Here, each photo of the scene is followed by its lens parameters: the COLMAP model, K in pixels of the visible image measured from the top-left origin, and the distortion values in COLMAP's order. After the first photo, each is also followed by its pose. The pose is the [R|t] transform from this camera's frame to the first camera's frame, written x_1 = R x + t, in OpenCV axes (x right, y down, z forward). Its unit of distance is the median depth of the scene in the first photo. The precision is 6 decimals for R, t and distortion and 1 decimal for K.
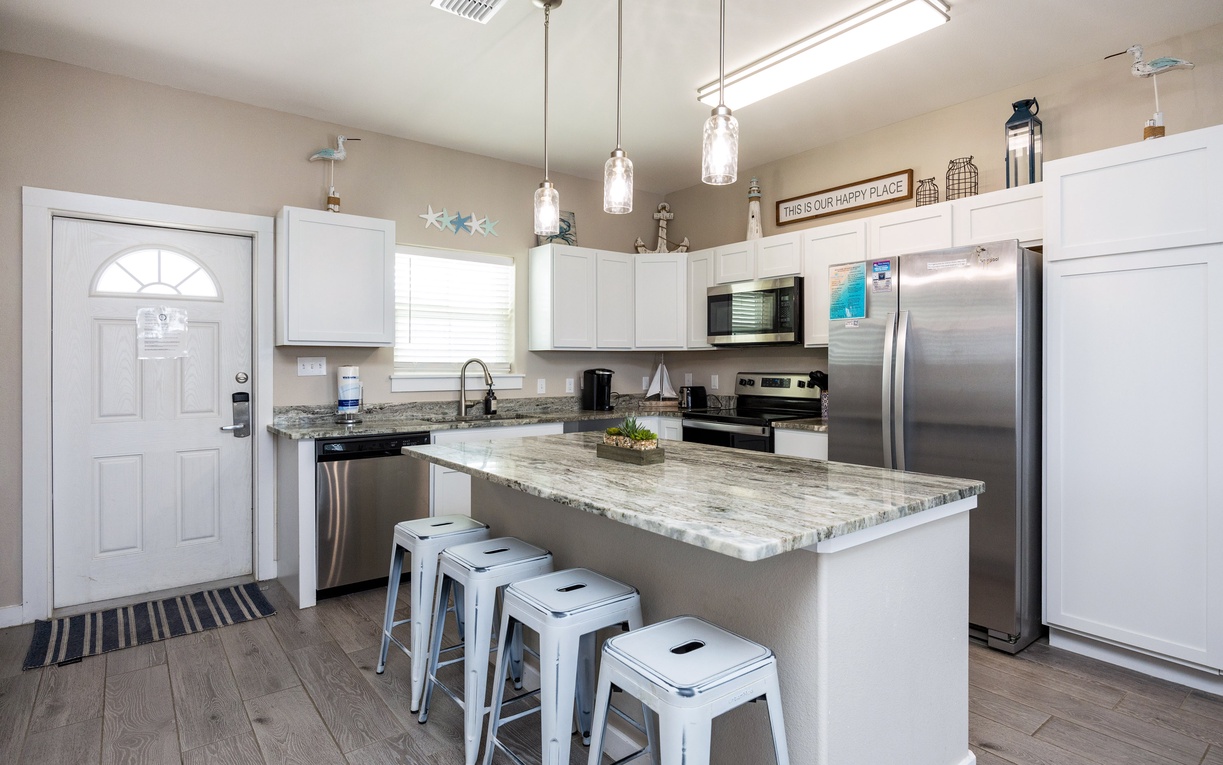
lens RADIAL K [[629.6, 0, 616.1], [0, 629.6, 369.2], [0, 0, 1]] dist [-0.002363, 0.000090]
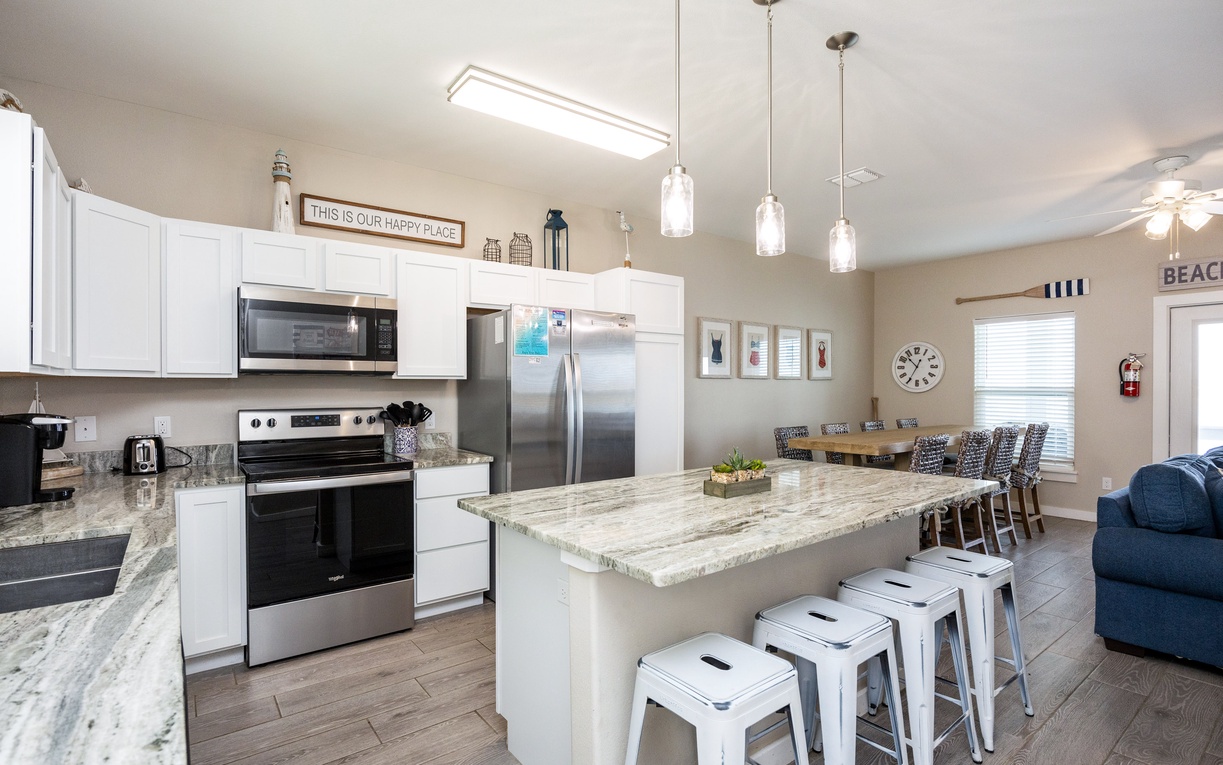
lens RADIAL K [[583.1, 0, 593.0], [0, 583.1, 394.2], [0, 0, 1]] dist [0.001785, 0.000084]
pose [[0.033210, -0.008177, 0.999415, -0.539432], [0.014577, 0.999864, 0.007696, -0.014596], [-0.999342, 0.014313, 0.033325, 0.700617]]
